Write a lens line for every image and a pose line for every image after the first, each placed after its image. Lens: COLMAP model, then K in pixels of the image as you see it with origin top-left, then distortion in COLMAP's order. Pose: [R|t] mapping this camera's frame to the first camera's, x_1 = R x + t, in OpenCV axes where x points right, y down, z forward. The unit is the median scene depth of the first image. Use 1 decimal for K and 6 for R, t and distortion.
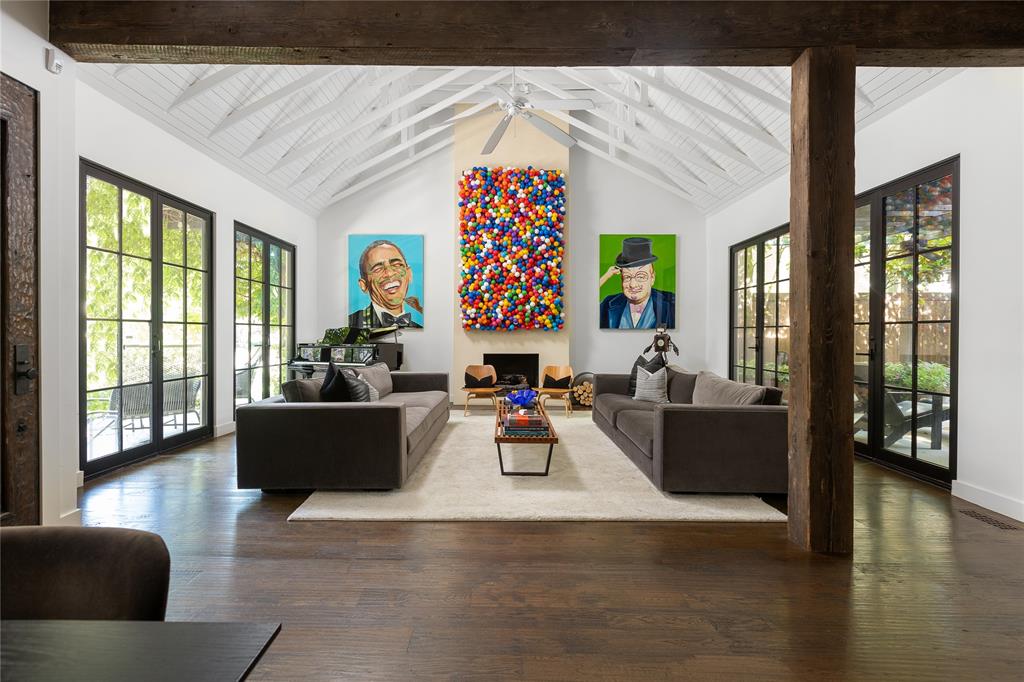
lens RADIAL K [[479.4, 0, 505.3], [0, 479.4, 336.3], [0, 0, 1]] dist [0.000118, 0.000065]
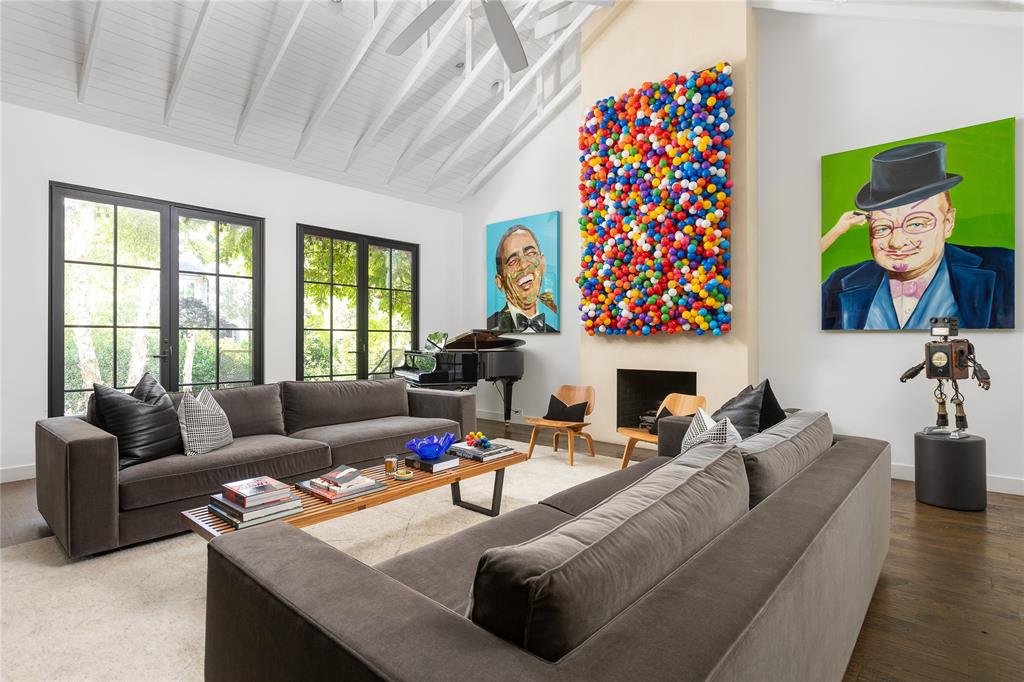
lens RADIAL K [[512.2, 0, 508.7], [0, 512.2, 339.1], [0, 0, 1]] dist [0.006053, -0.000214]
pose [[0.765360, -0.001164, -0.643601, 0.321054], [-0.003596, 0.999975, -0.006085, -0.001186], [0.643592, 0.006972, 0.765337, 0.351921]]
